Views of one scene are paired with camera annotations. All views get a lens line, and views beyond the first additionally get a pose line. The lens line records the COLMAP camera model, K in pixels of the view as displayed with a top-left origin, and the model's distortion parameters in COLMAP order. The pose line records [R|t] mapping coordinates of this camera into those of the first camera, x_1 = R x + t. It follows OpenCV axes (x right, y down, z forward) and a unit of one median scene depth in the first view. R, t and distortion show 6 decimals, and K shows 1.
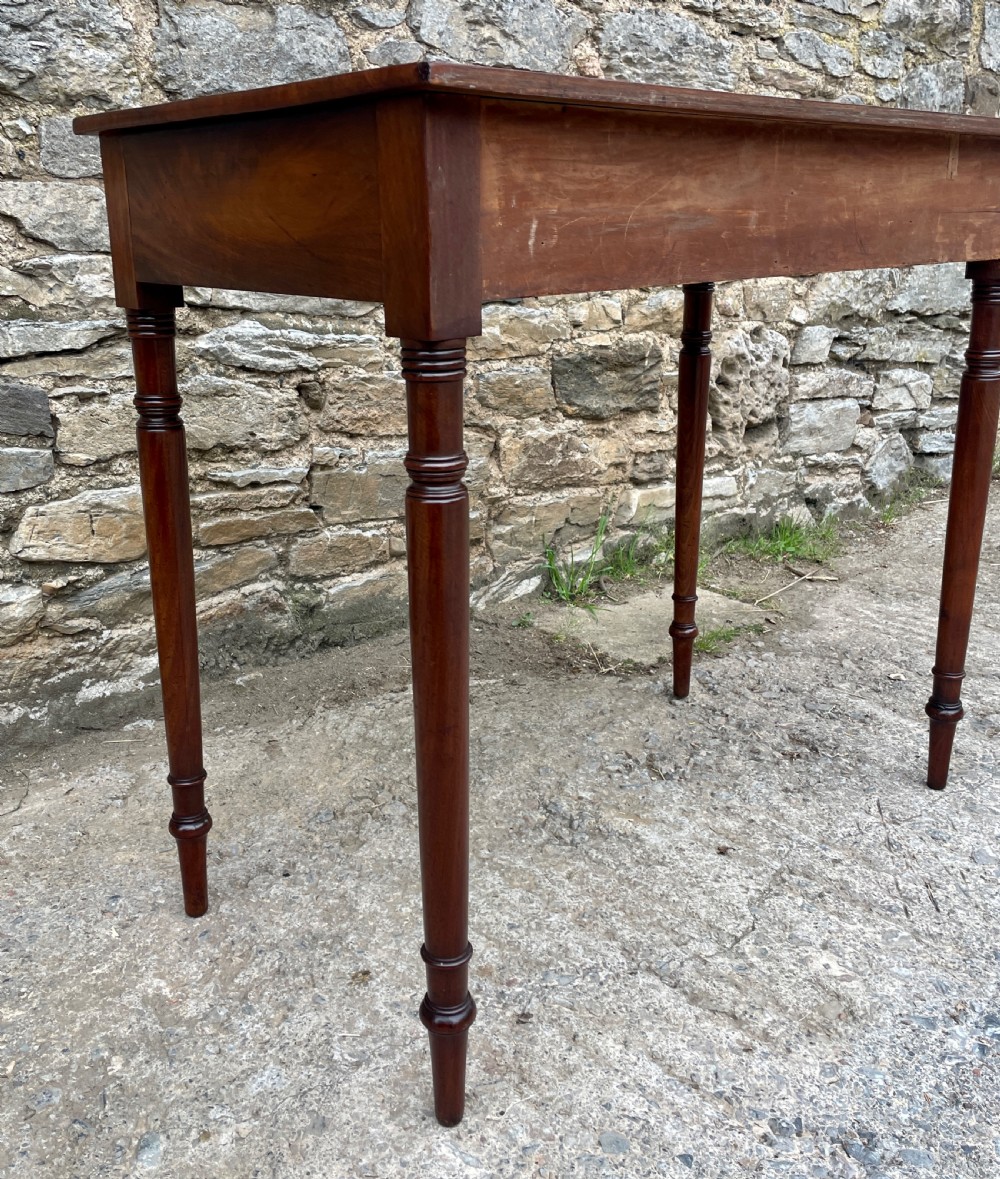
lens RADIAL K [[1132.4, 0, 474.2], [0, 1132.4, 540.3], [0, 0, 1]] dist [0.044217, 0.000000]
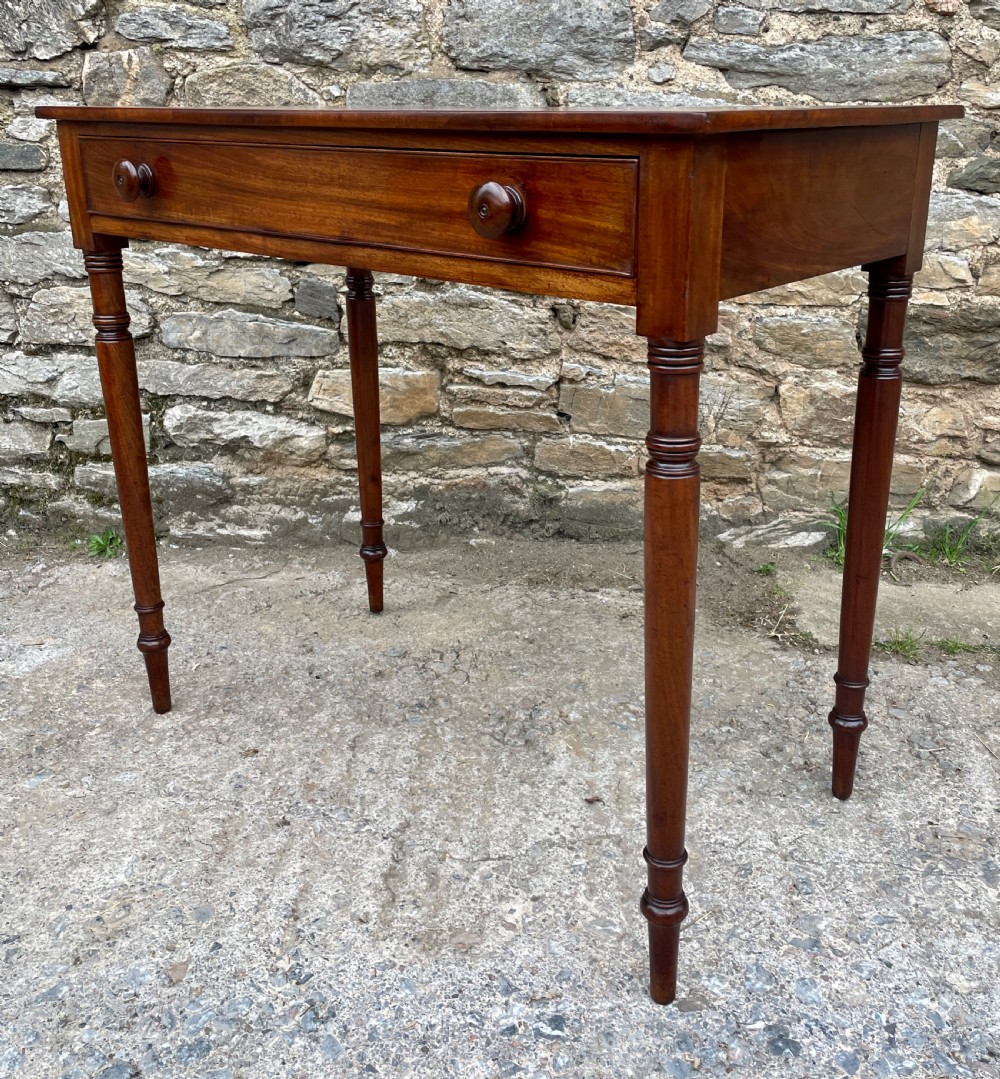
lens RADIAL K [[1120.6, 0, 542.6], [0, 1120.6, 472.4], [0, 0, 1]] dist [0.035813, 0.000000]
pose [[0.739235, 0.221461, -0.635992, 0.665705], [-0.197525, 0.974149, 0.109622, -0.106086], [0.643829, 0.044588, 0.763870, 0.148652]]
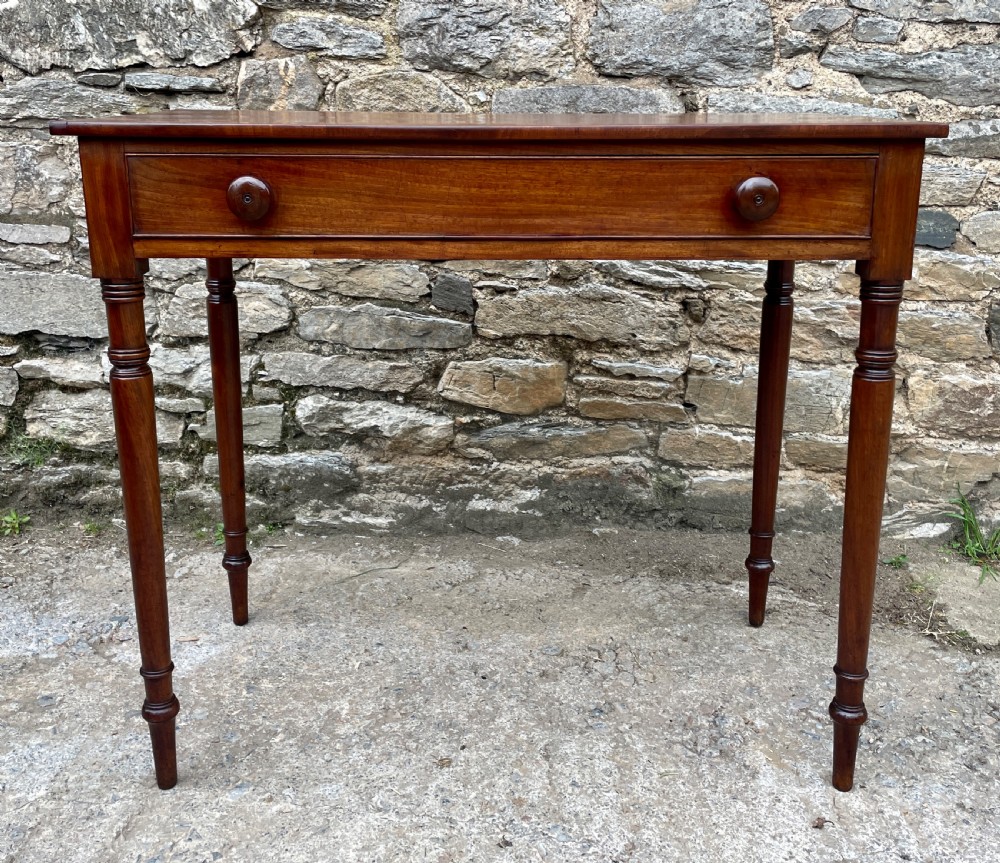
lens RADIAL K [[1079.5, 0, 497.1], [0, 1079.5, 353.7], [0, 0, 1]] dist [0.054184, 0.000000]
pose [[0.739895, 0.179012, -0.648468, 0.488514], [-0.199149, 0.979024, 0.043036, -0.102988], [0.642569, 0.097300, 0.760025, 0.033059]]
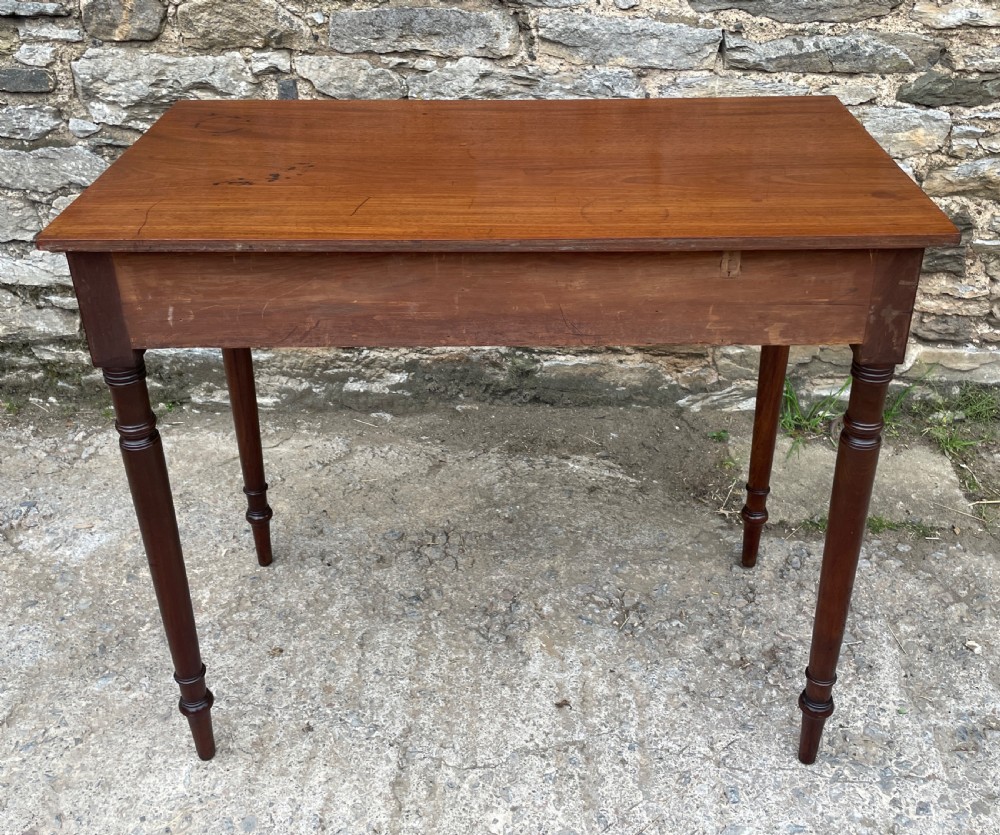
lens RADIAL K [[1065.8, 0, 505.5], [0, 1065.8, 342.7], [0, 0, 1]] dist [0.042652, 0.000000]
pose [[0.729532, 0.328587, -0.599844, 0.648445], [-0.179945, 0.938348, 0.295165, -0.379660], [0.659850, -0.107393, 0.743683, 0.105506]]
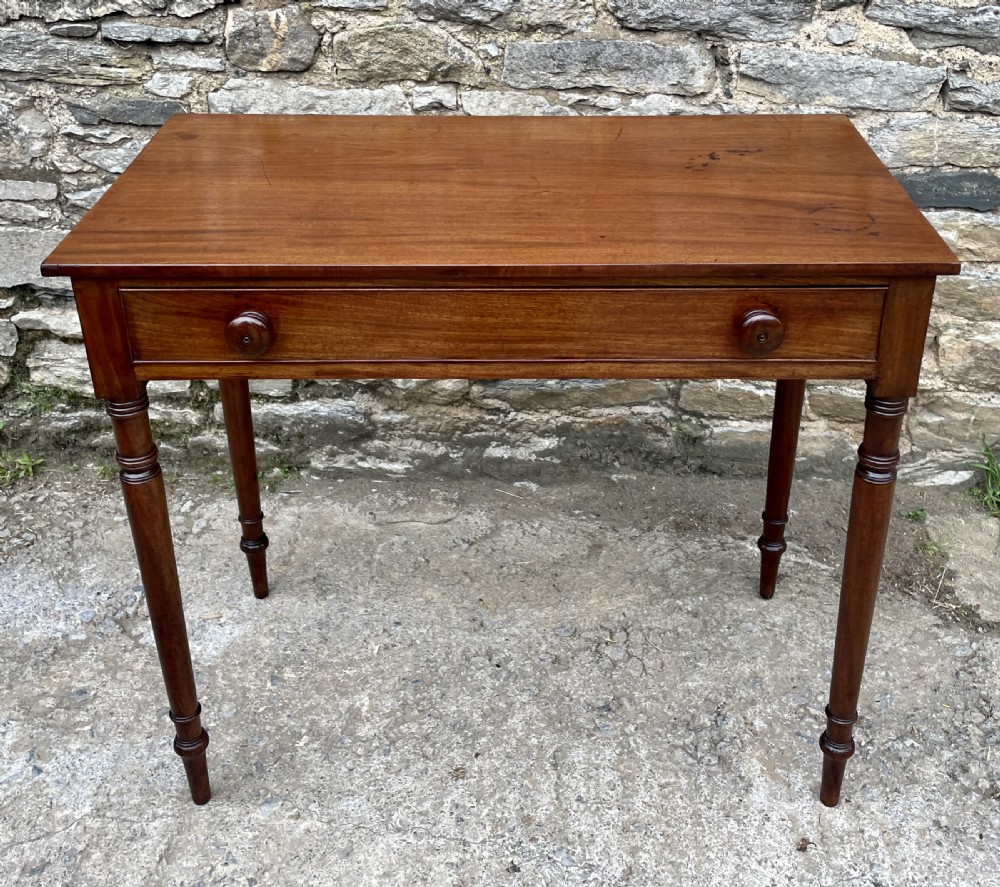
lens RADIAL K [[1196.1, 0, 523.8], [0, 1196.1, 321.7], [0, 0, 1]] dist [0.060879, 0.000000]
pose [[0.735777, 0.320918, -0.596359, 0.483233], [-0.194317, 0.943608, 0.268037, -0.400515], [0.648747, -0.081333, 0.756645, -0.016062]]
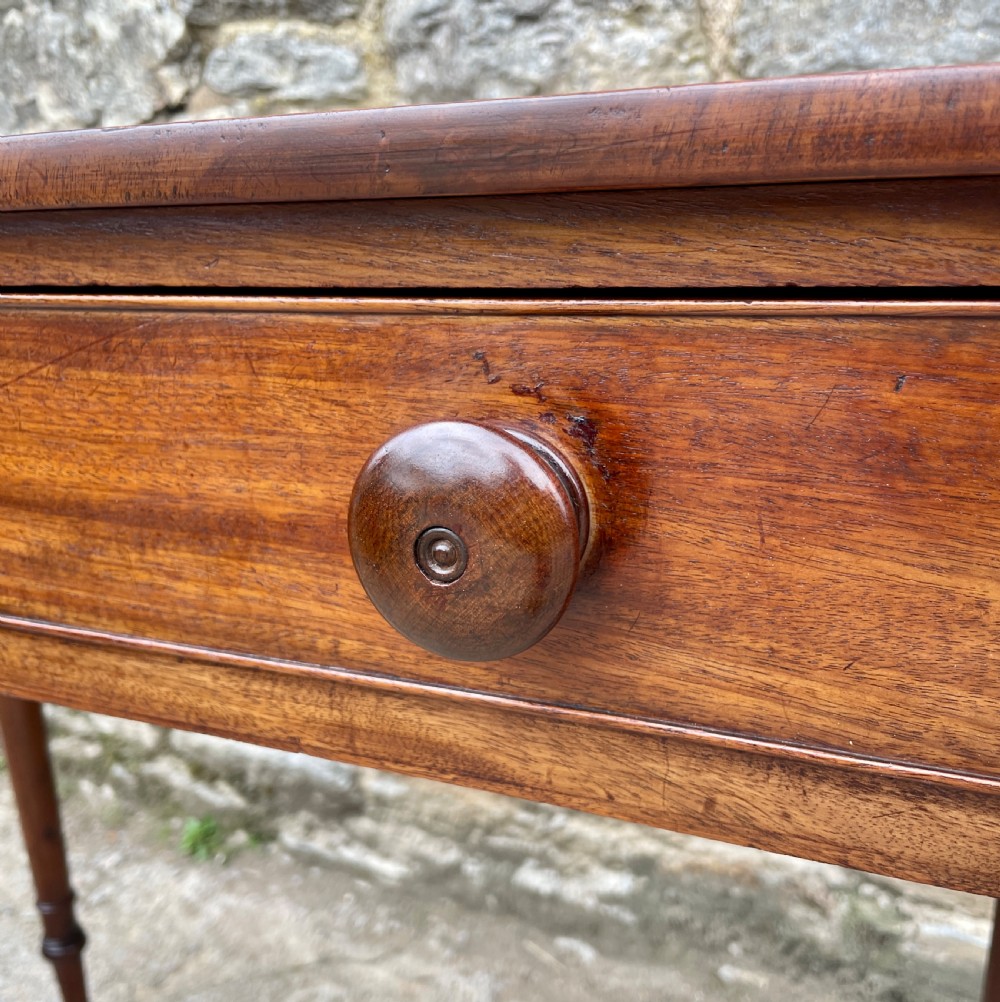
lens RADIAL K [[1063.6, 0, 498.4], [0, 1063.6, 565.2], [0, 0, 1]] dist [0.007228, 0.000000]
pose [[0.409068, 0.295352, -0.863383, 0.236372], [-0.230433, 0.948939, 0.215441, -0.234359], [0.882929, 0.110823, 0.456239, 0.639112]]
